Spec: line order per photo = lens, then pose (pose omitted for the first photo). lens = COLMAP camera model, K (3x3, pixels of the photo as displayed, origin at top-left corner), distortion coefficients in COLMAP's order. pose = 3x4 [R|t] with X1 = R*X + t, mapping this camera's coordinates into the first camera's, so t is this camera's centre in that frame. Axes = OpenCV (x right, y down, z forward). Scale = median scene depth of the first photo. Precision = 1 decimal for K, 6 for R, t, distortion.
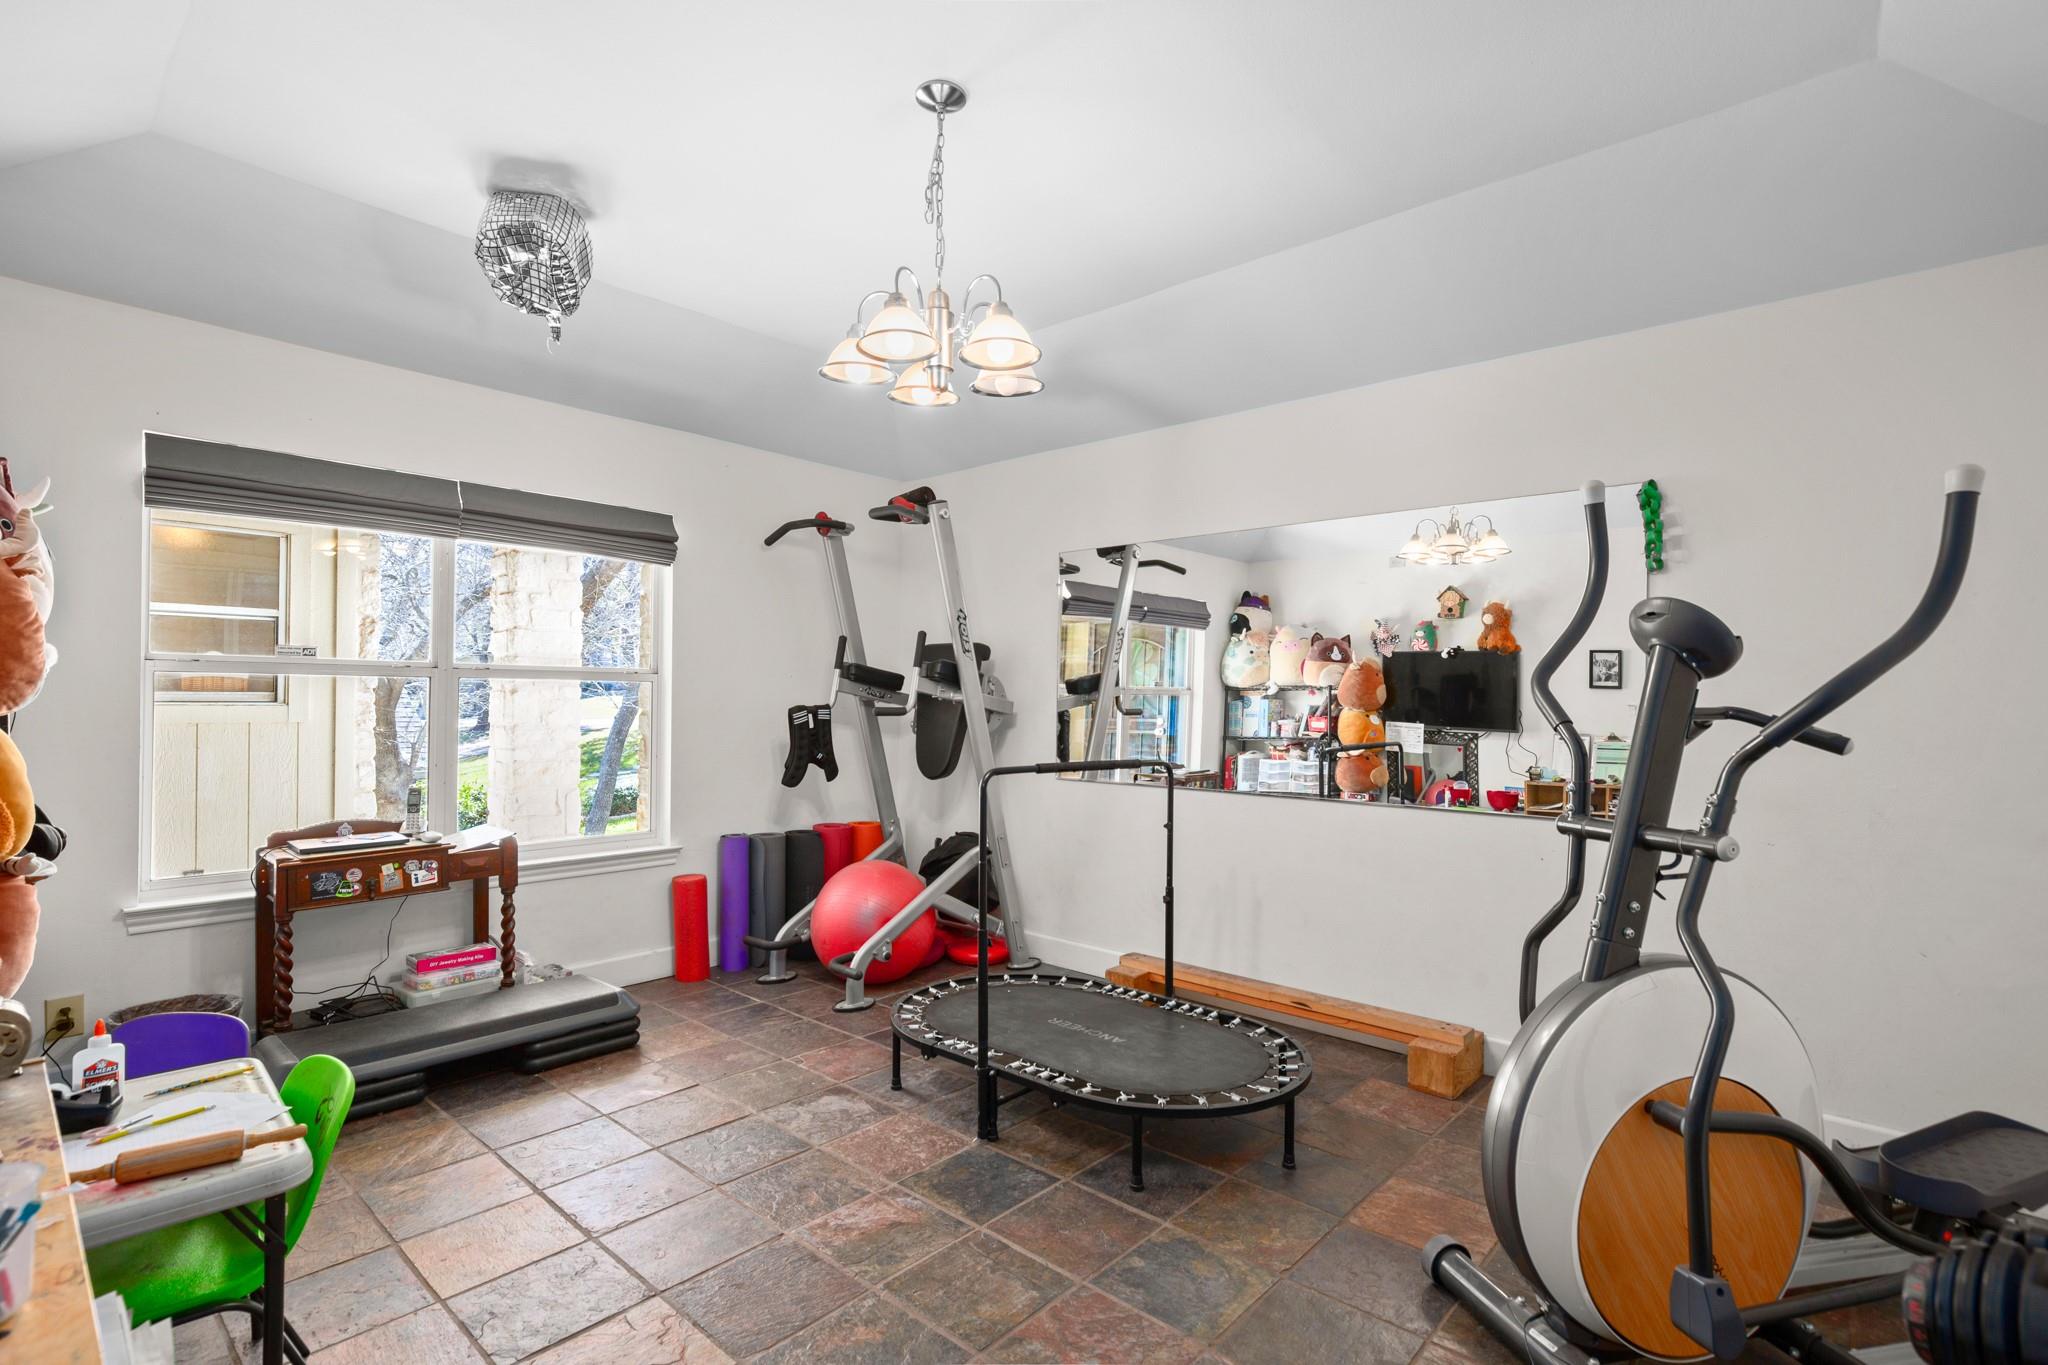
lens RADIAL K [[950.0, 0, 1024.0], [0, 950.0, 682.5], [0, 0, 1]] dist [-0.085794, 0.000034]
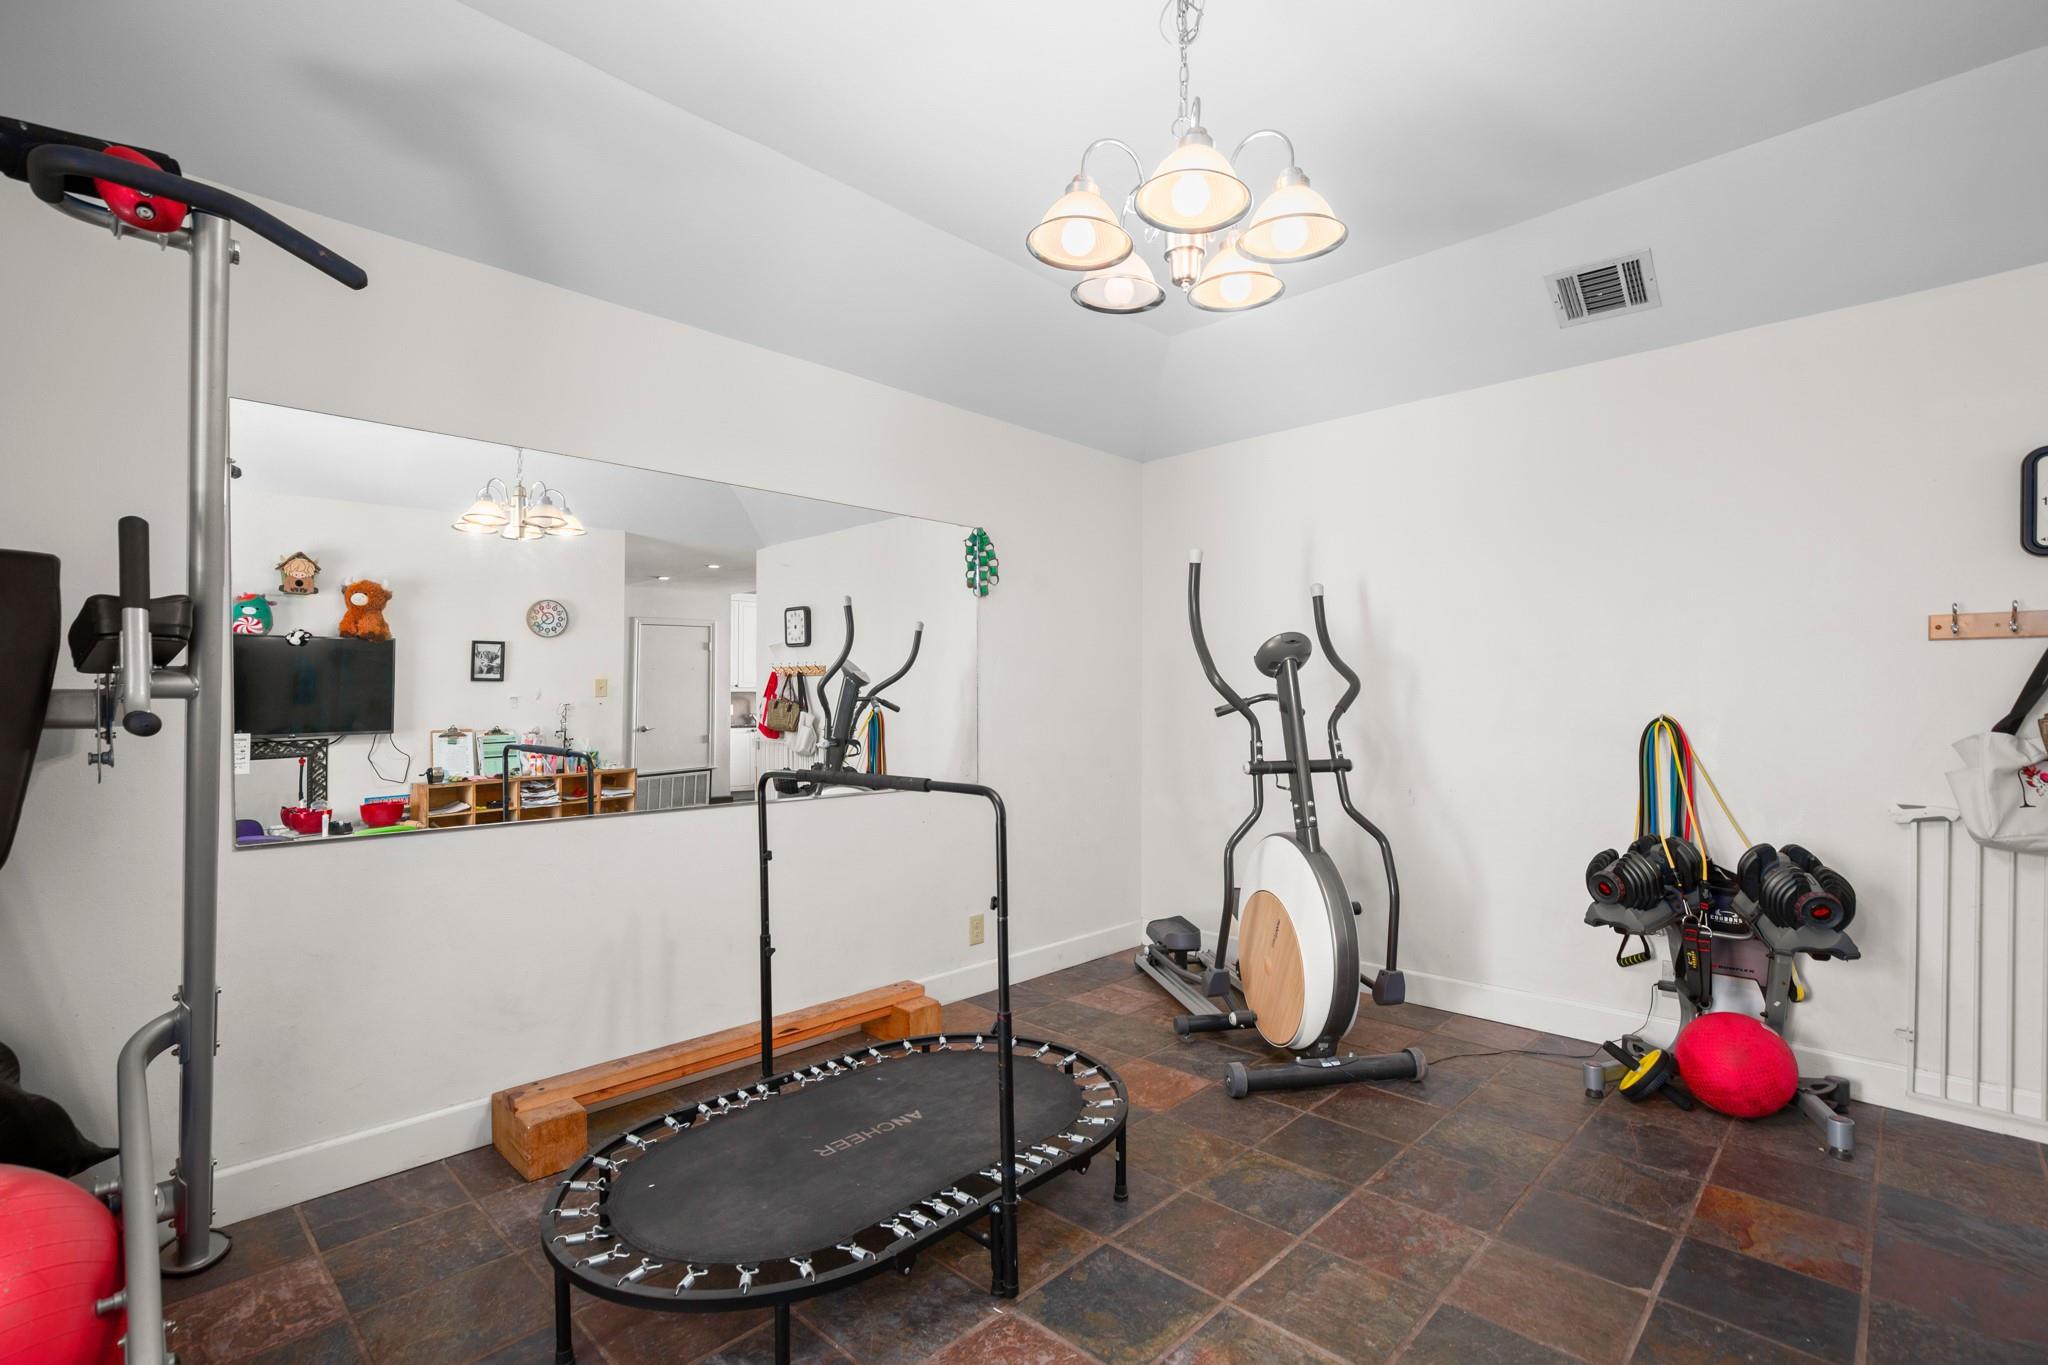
lens RADIAL K [[916.0, 0, 1038.5], [0, 916.0, 679.3], [0, 0, 1]] dist [-0.012063, 0.000857]
pose [[0.060577, -0.009137, 0.998122, -0.296286], [0.000100, 0.999958, 0.009147, -0.003860], [-0.998163, -0.000454, 0.060576, 0.360773]]
